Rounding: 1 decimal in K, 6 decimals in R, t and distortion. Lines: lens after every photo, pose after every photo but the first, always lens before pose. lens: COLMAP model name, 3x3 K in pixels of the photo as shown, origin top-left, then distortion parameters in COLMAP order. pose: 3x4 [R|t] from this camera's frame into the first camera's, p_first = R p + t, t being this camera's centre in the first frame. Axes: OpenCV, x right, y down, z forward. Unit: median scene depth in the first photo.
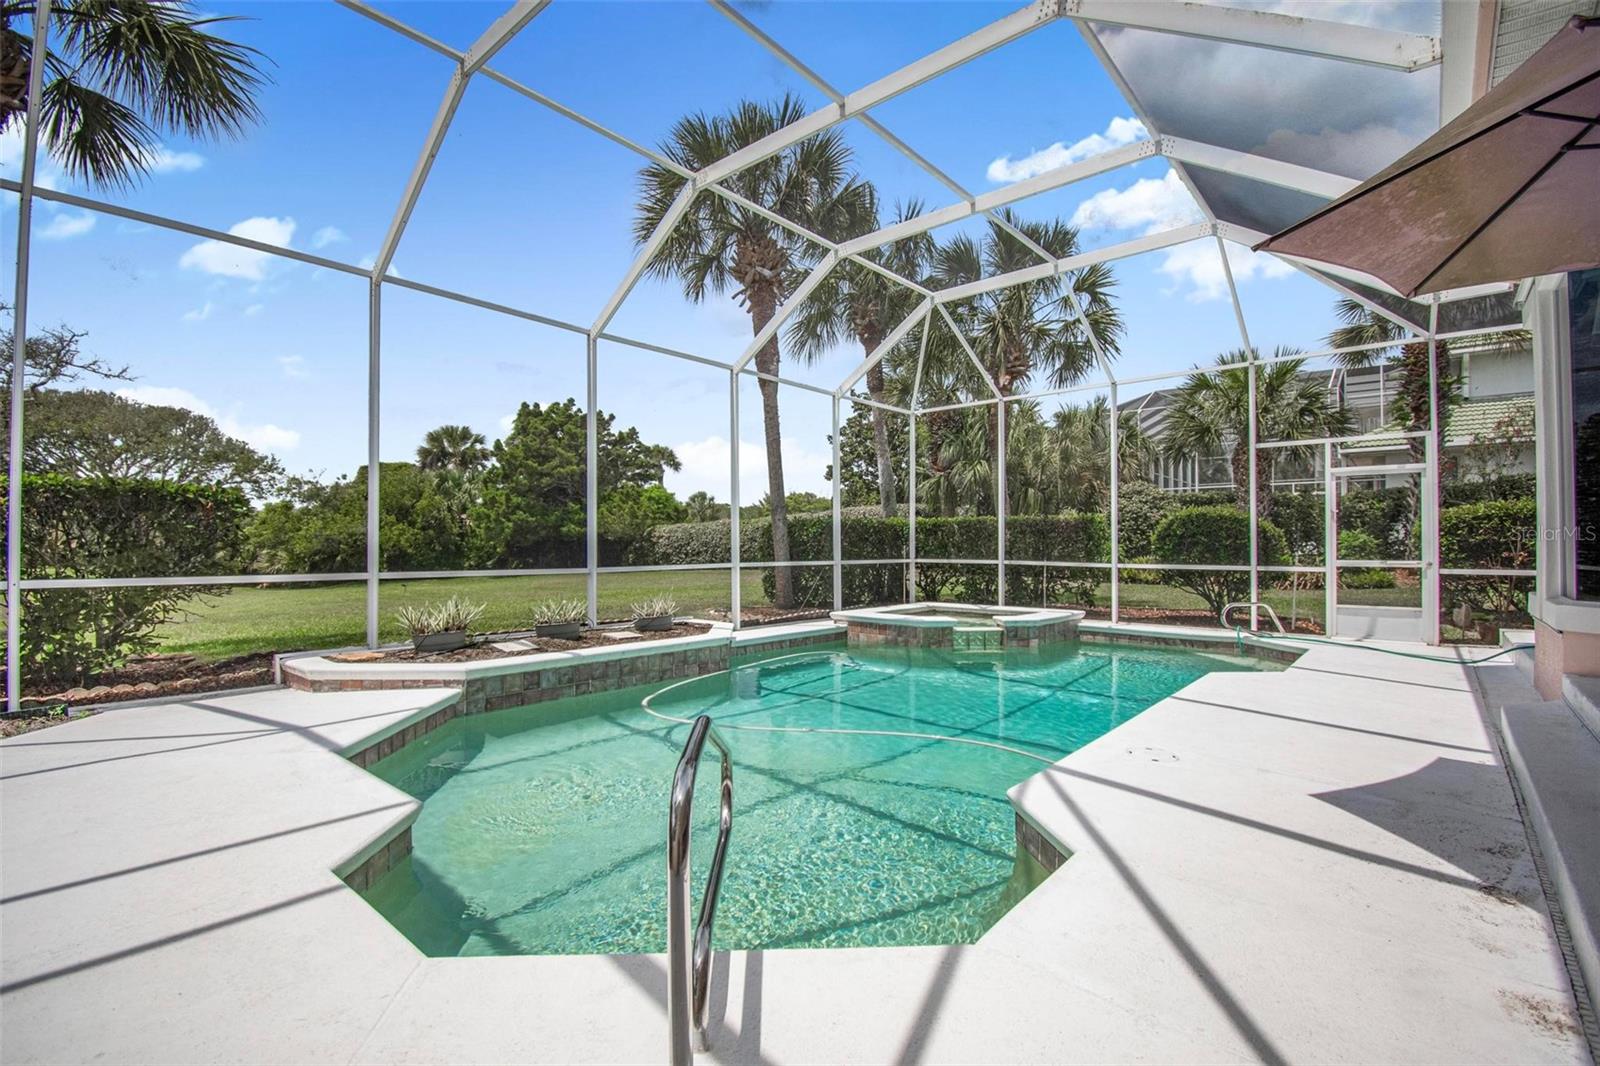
lens RADIAL K [[719.3, 0, 807.3], [0, 719.3, 539.7], [0, 0, 1]] dist [-0.018742, -0.000645]
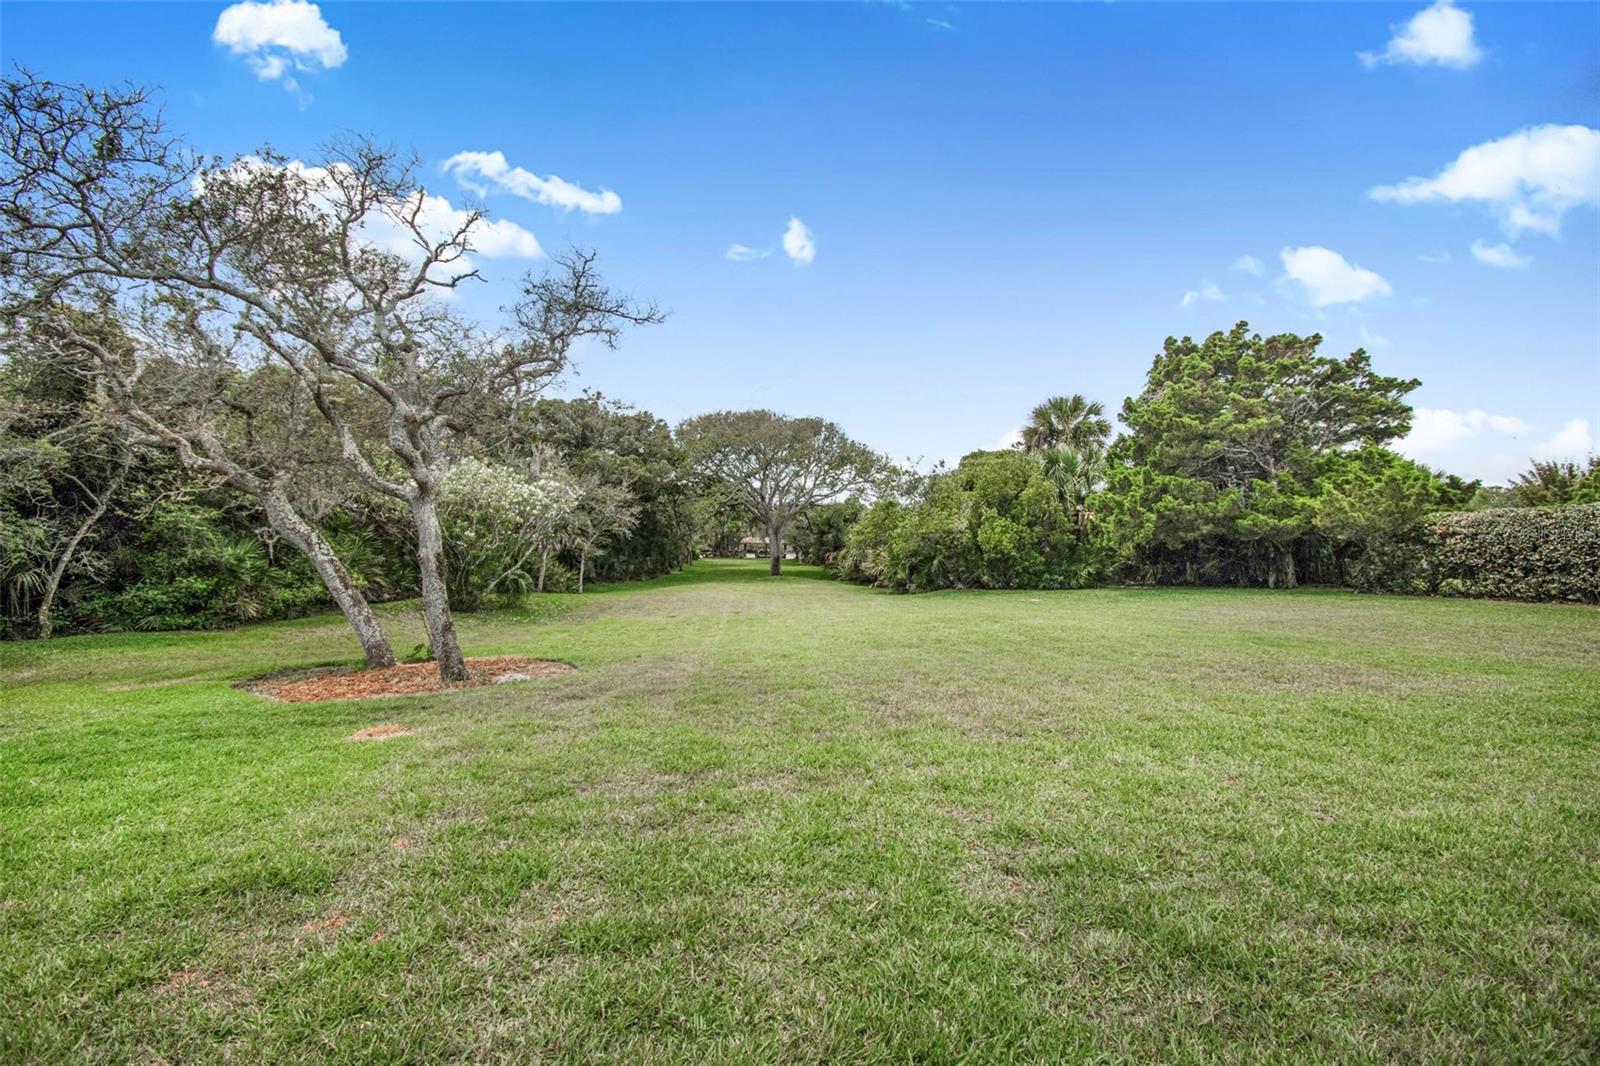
lens RADIAL K [[719.3, 0, 795.3], [0, 719.3, 540.7], [0, 0, 1]] dist [-0.018742, -0.000645]
pose [[0.699433, 0.003595, -0.714689, -0.155079], [-0.001012, 0.999991, 0.004041, -0.000756], [0.714698, -0.002103, 0.699430, 0.268150]]
